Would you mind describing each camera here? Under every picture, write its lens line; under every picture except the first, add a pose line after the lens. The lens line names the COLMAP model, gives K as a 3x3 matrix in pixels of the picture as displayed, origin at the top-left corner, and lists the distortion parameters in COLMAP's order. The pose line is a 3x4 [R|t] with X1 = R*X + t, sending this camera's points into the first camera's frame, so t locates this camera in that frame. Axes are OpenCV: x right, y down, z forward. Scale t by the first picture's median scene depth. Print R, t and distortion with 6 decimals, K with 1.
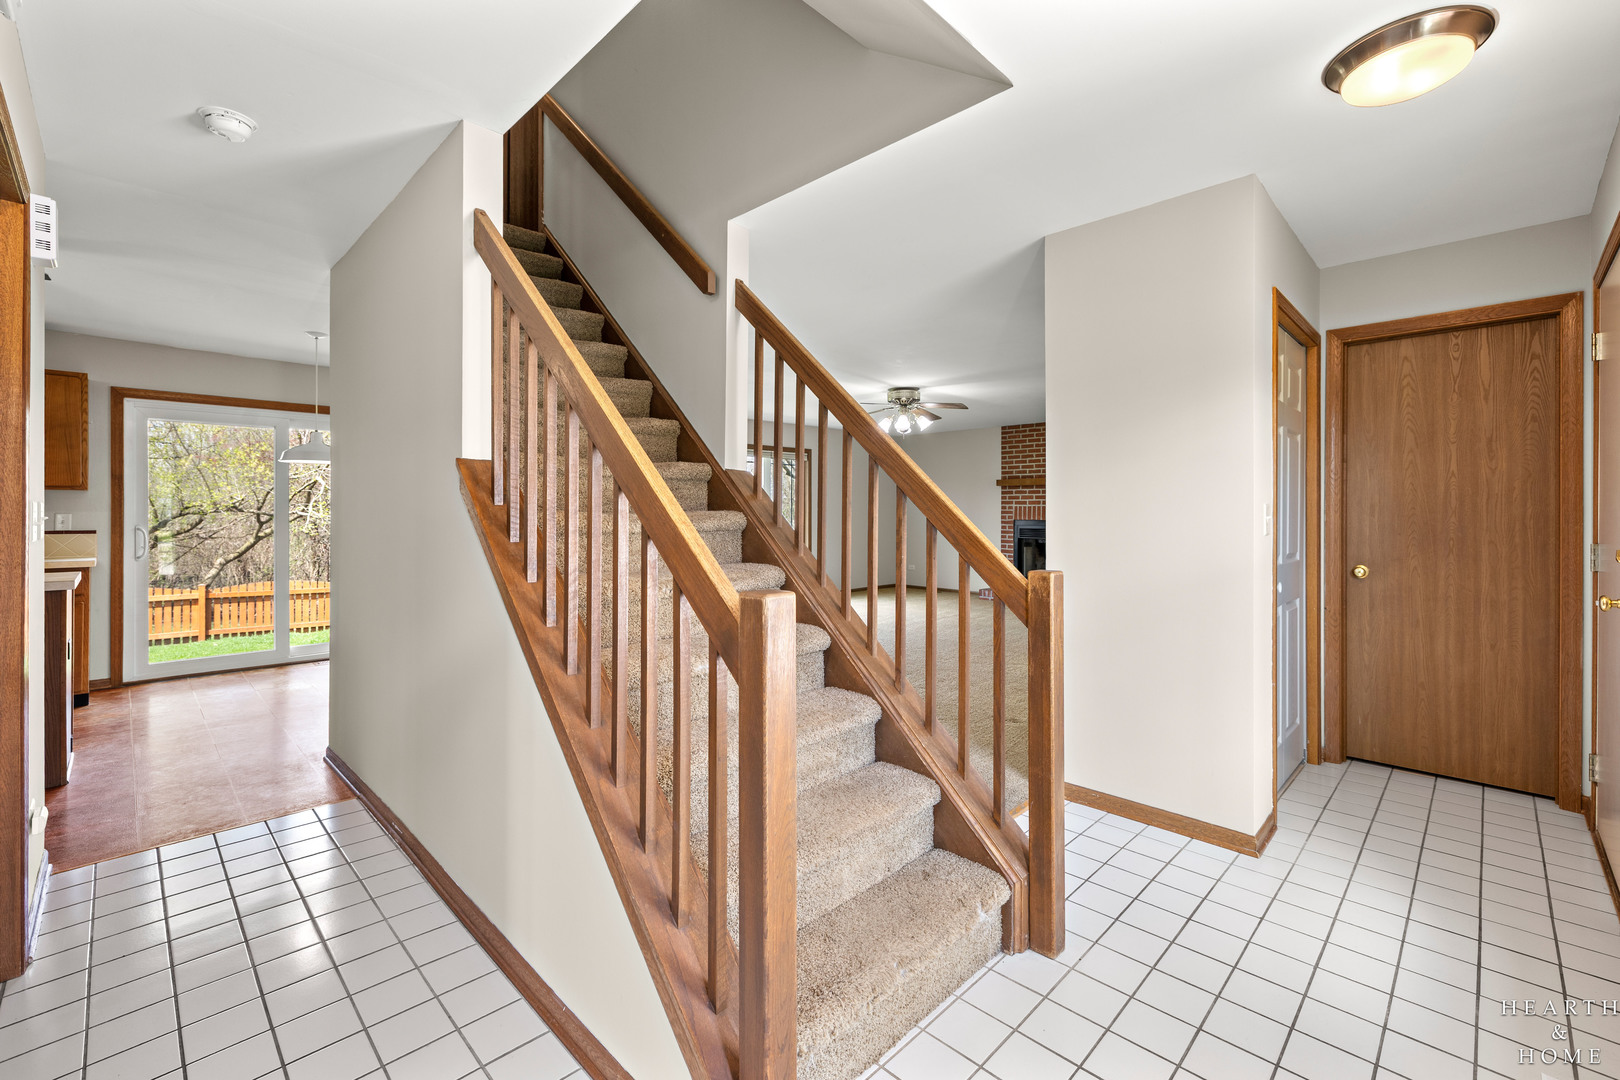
lens RADIAL K [[694.8, 0, 804.7], [0, 694.8, 530.6], [0, 0, 1]] dist [-0.001375, -0.000419]
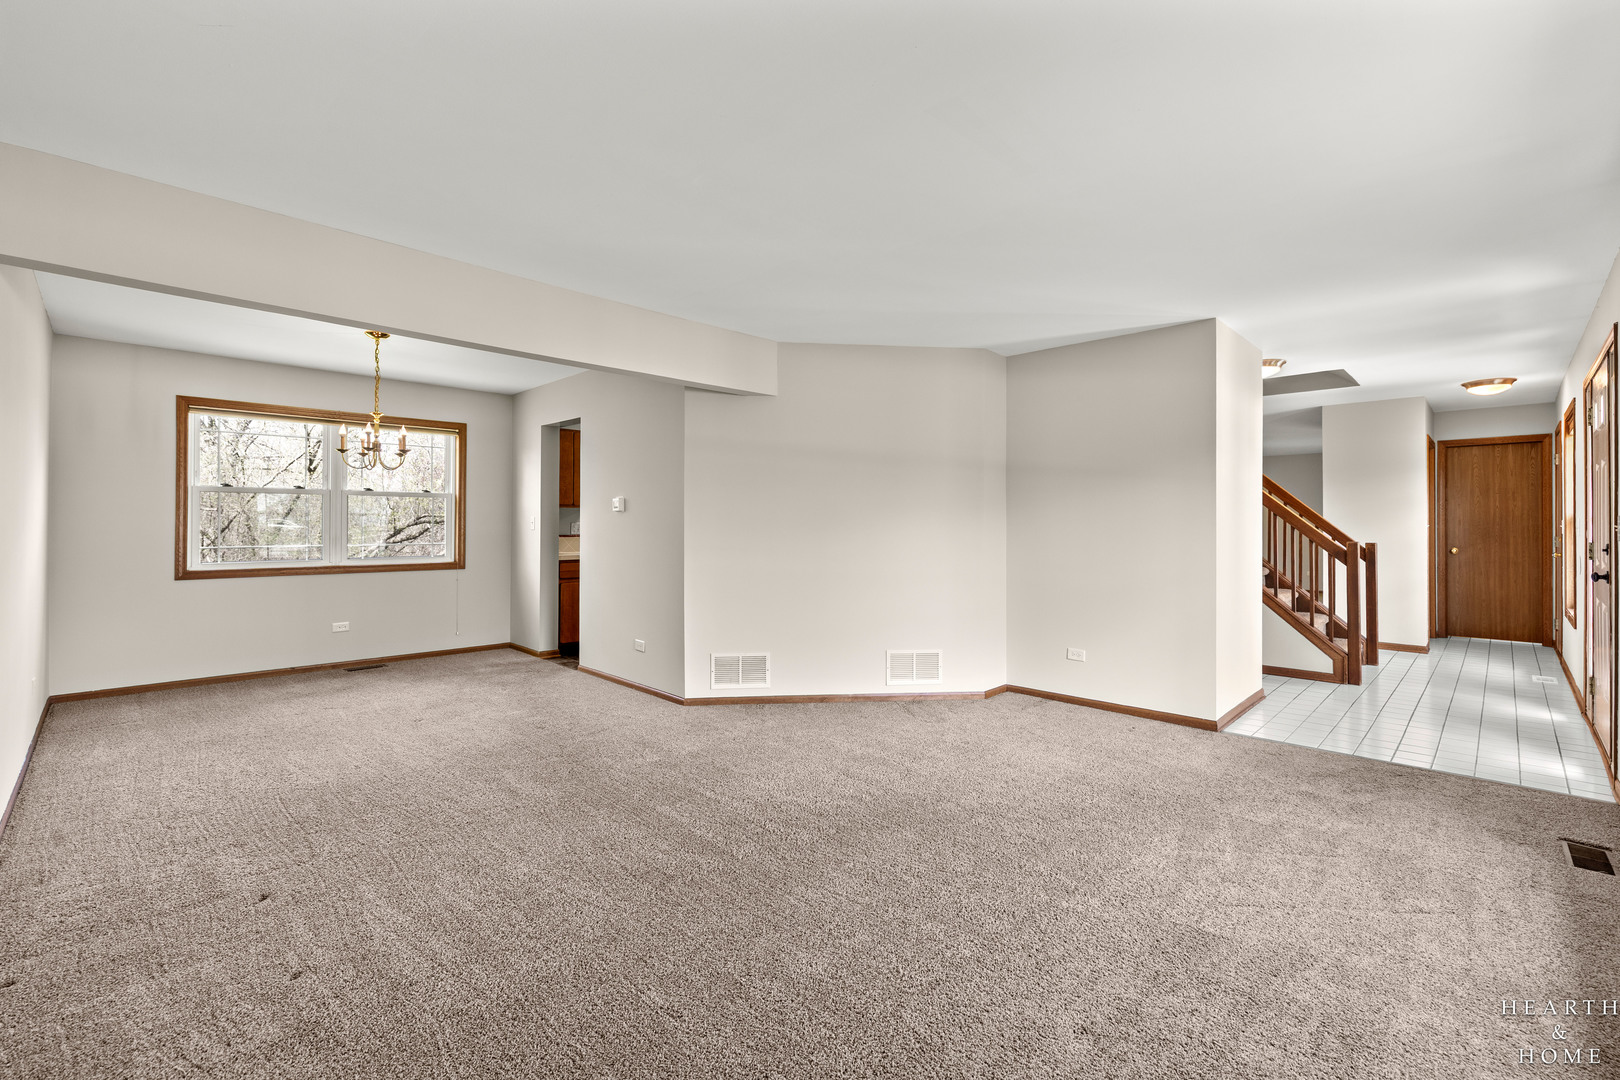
lens RADIAL K [[694.8, 0, 809.5], [0, 694.8, 534.0], [0, 0, 1]] dist [-0.001375, -0.000419]
pose [[0.999972, 0.003742, -0.006461, -1.329606], [-0.003813, 0.999931, -0.011078, 0.041578], [0.006419, 0.011103, 0.999918, -1.312126]]
